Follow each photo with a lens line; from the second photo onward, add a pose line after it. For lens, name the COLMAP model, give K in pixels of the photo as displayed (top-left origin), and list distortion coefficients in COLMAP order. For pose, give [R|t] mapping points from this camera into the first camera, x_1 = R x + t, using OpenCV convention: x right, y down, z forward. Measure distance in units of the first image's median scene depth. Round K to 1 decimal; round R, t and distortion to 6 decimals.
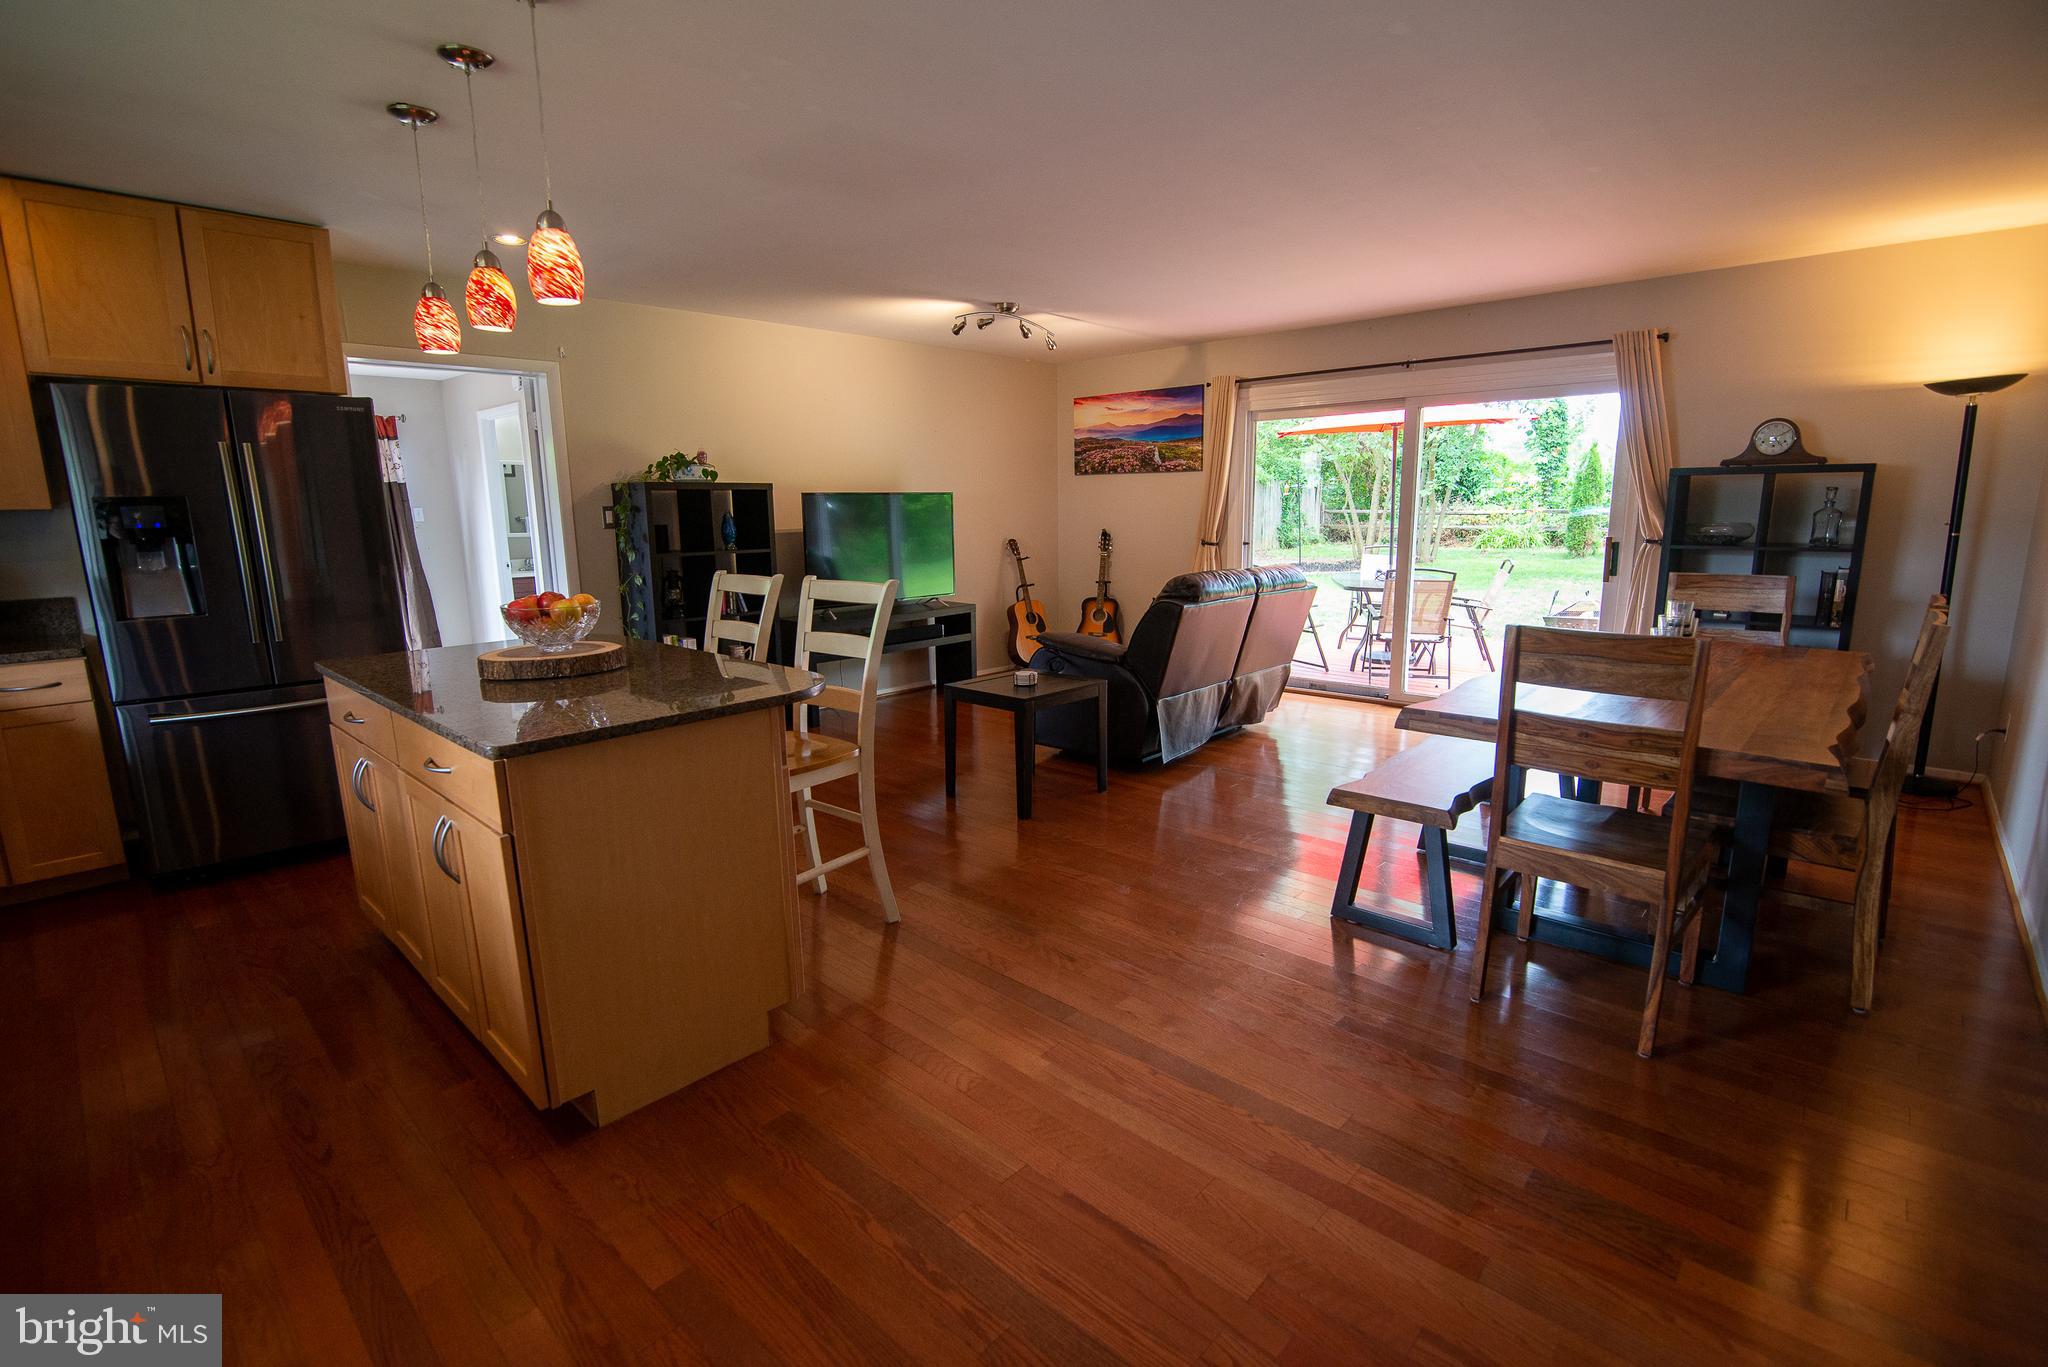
lens RADIAL K [[937.2, 0, 1012.5], [0, 937.2, 682.0], [0, 0, 1]] dist [-0.012501, -0.001189]
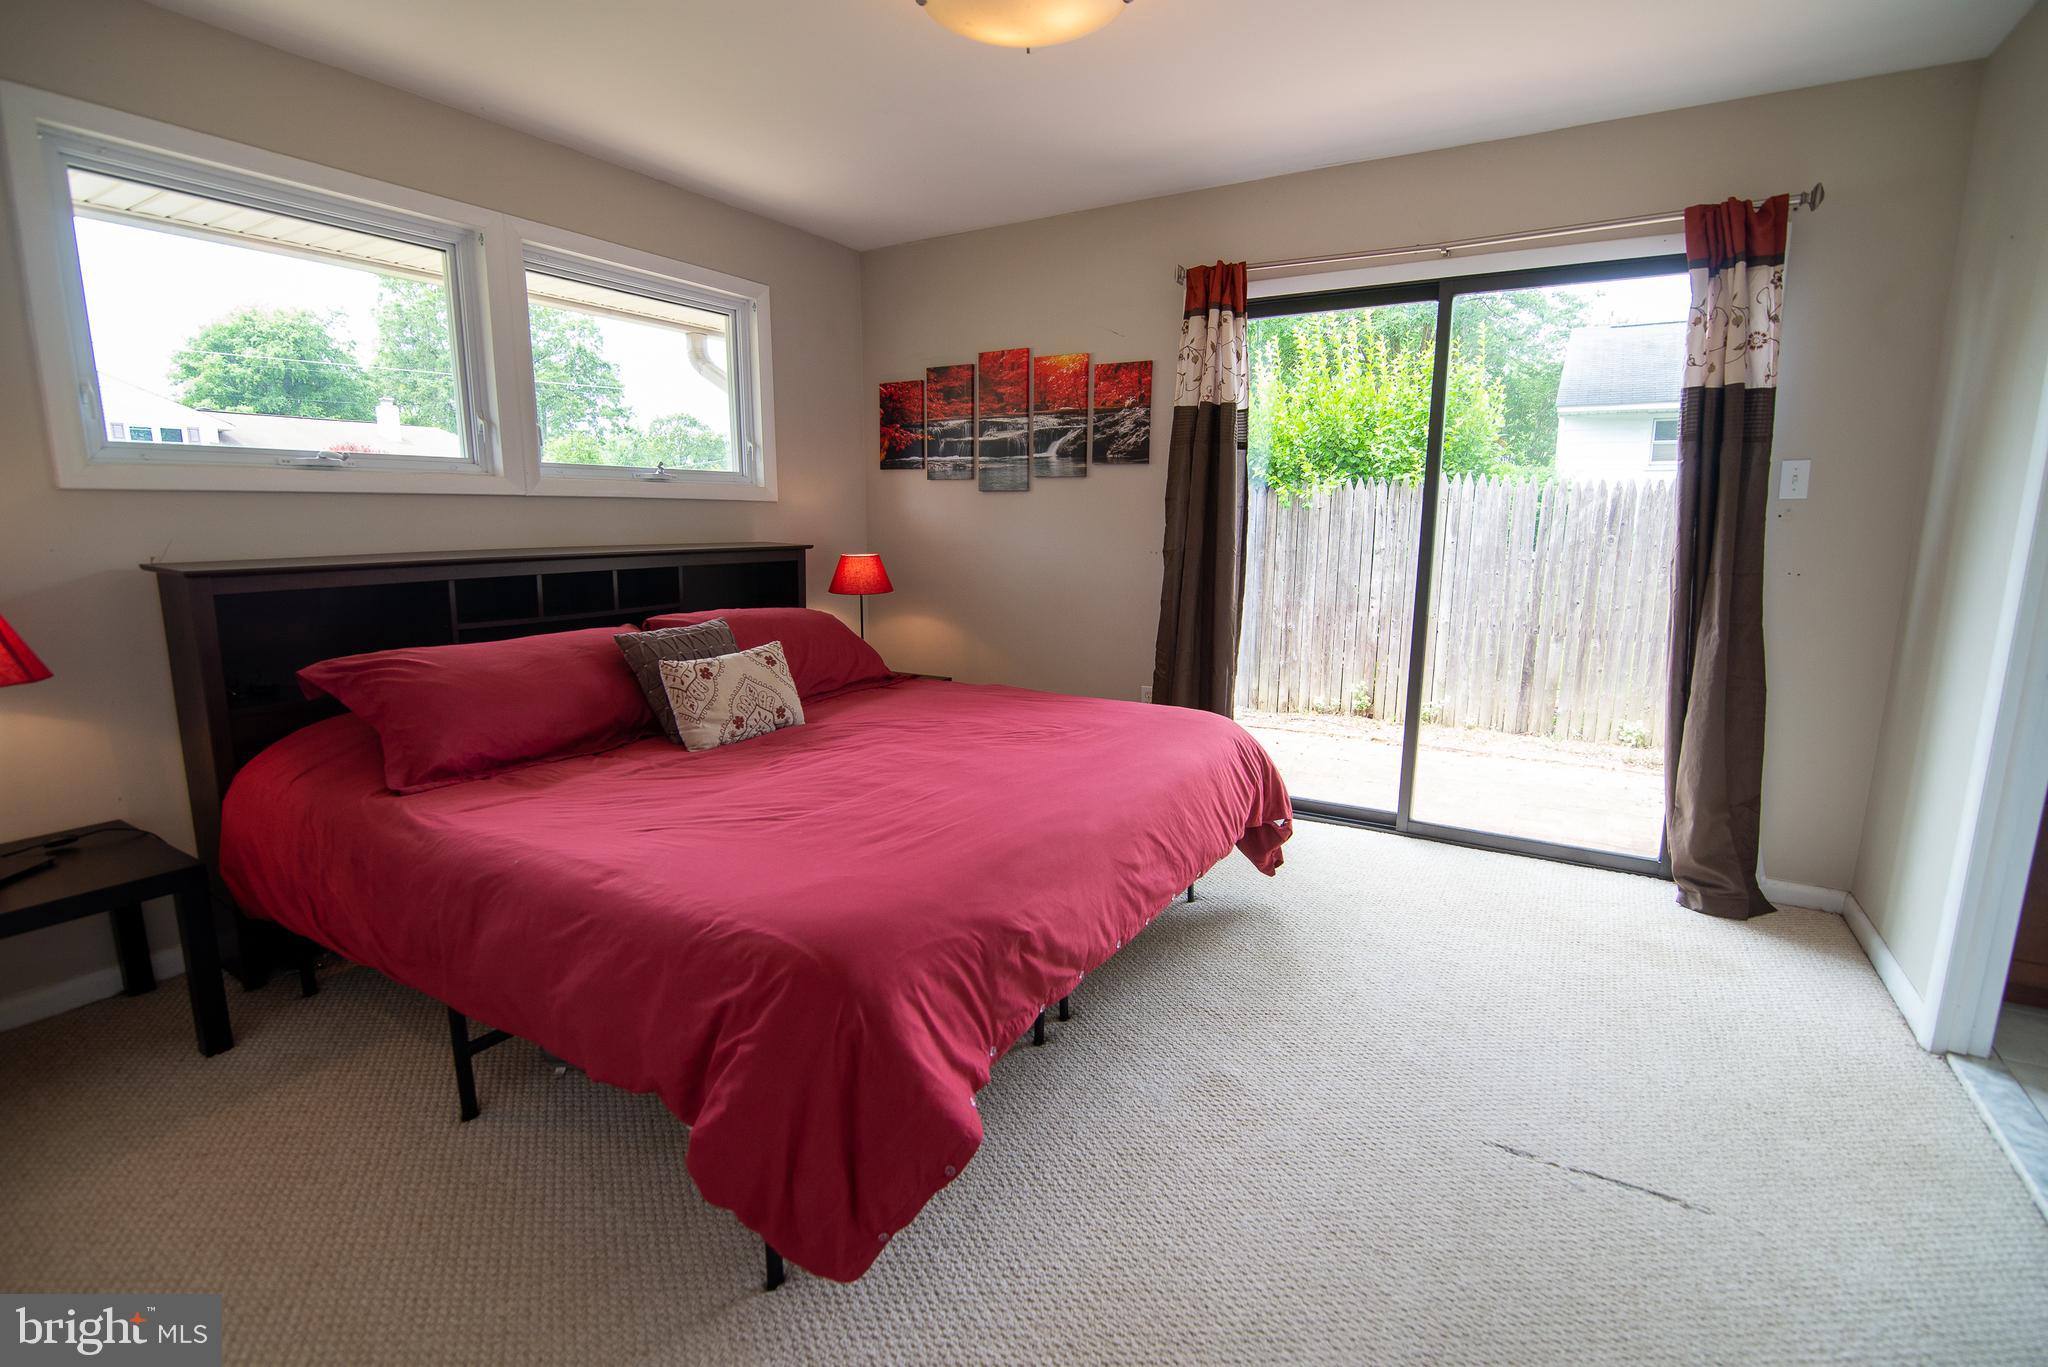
lens RADIAL K [[937.2, 0, 1026.1], [0, 937.2, 676.9], [0, 0, 1]] dist [-0.012501, -0.001189]
pose [[0.216150, 0.182879, -0.959080, -0.357435], [-0.189931, 0.971412, 0.142425, -0.104259], [0.957708, 0.151374, 0.244705, 0.664398]]
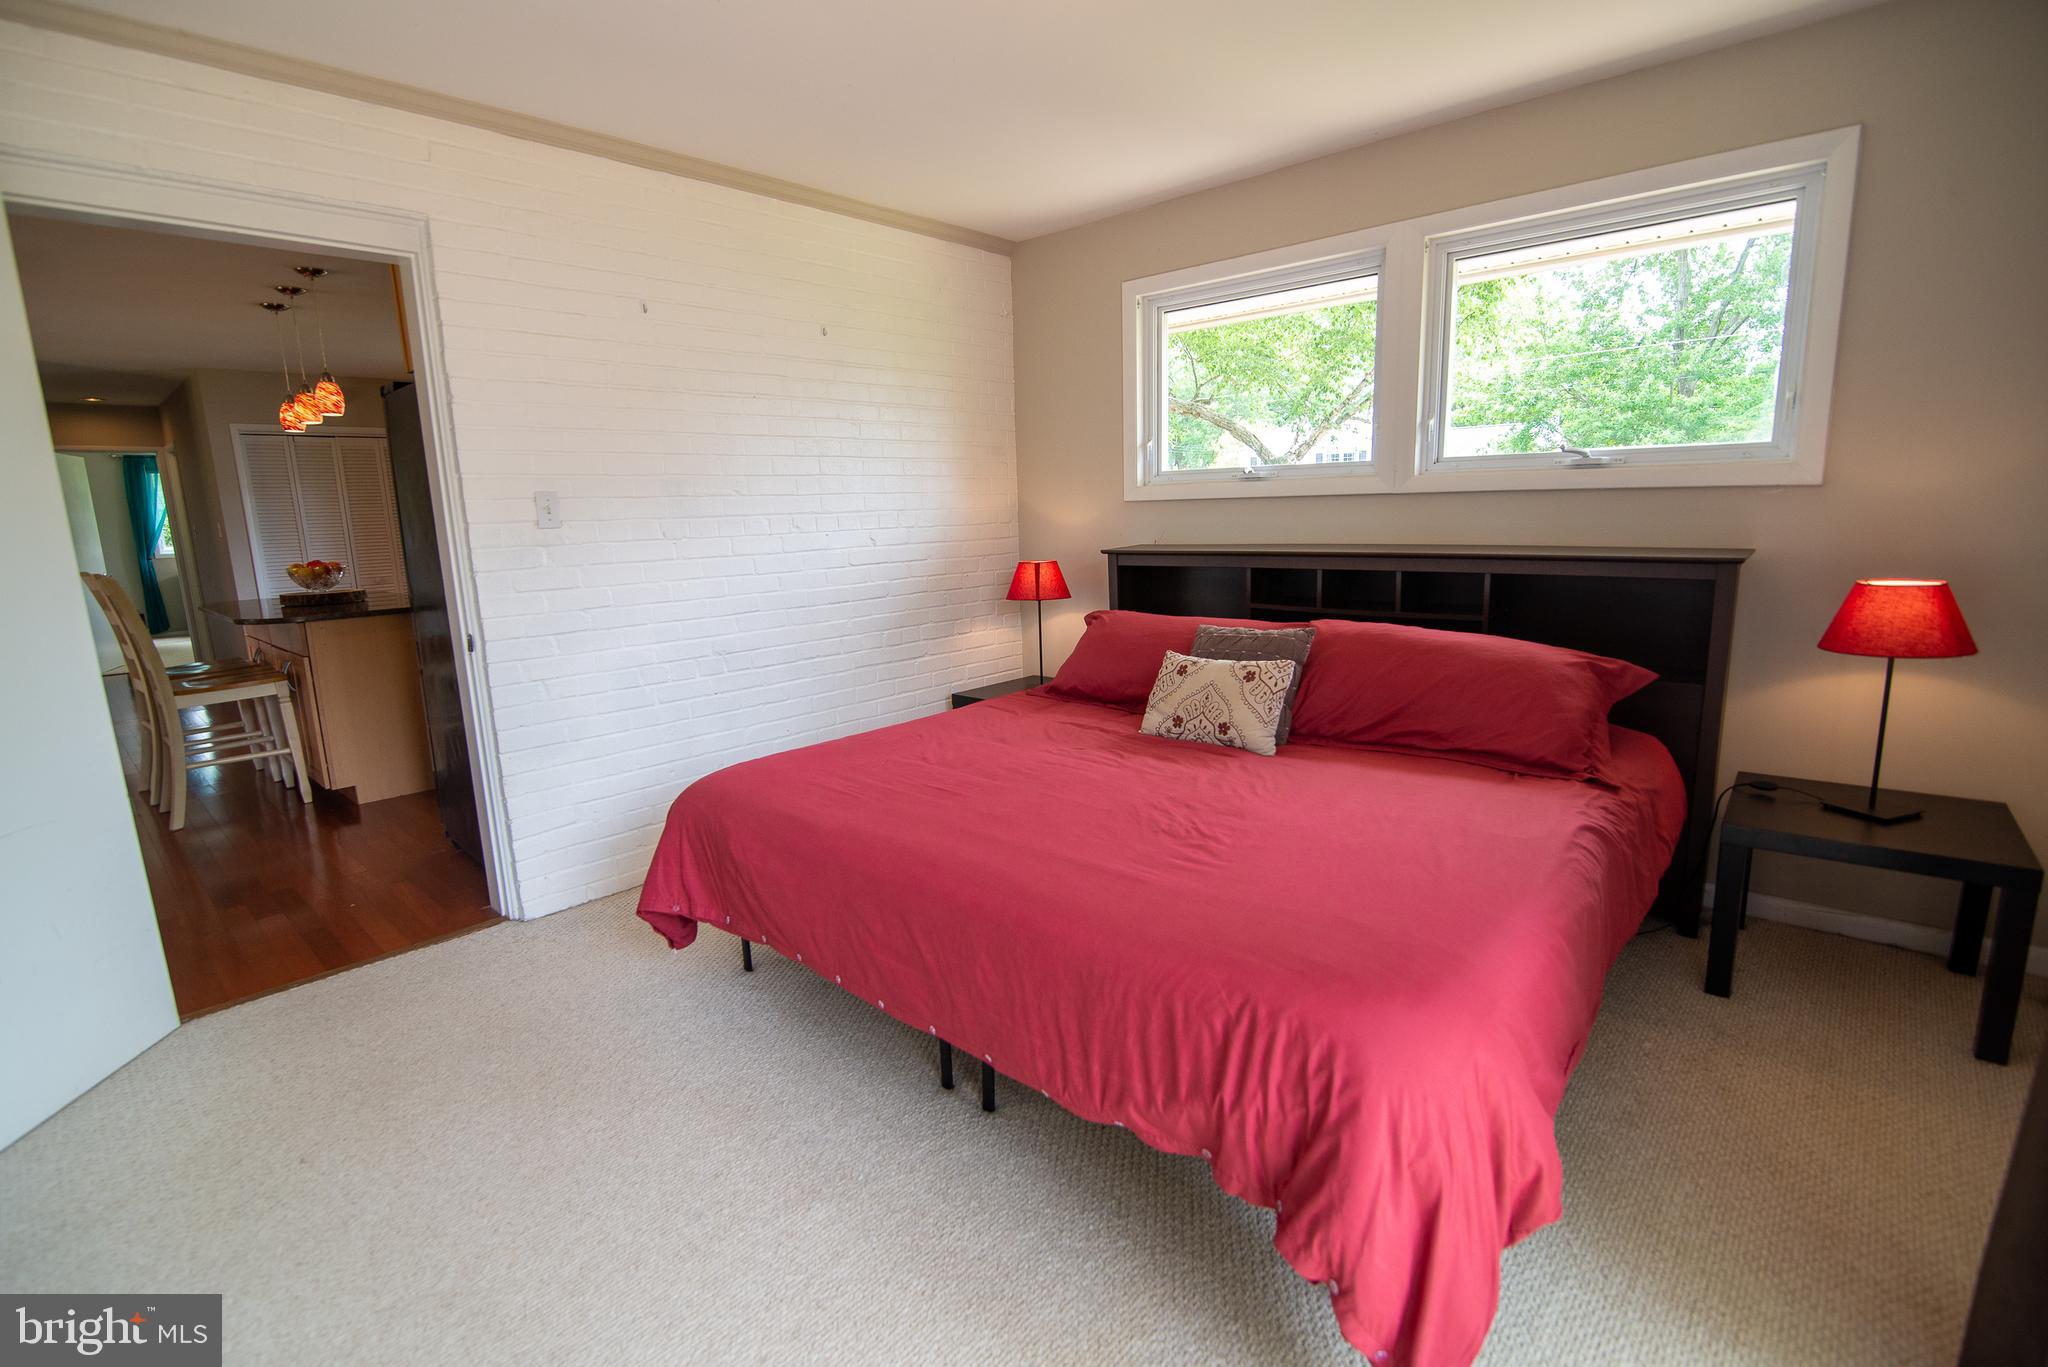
lens RADIAL K [[937.2, 0, 1014.2], [0, 937.2, 693.3], [0, 0, 1]] dist [-0.012501, -0.001189]
pose [[-0.998872, 0.045119, -0.014794, -0.643273], [0.036375, 0.927389, 0.372327, -0.165086], [0.030519, 0.371369, -0.927984, 0.979579]]
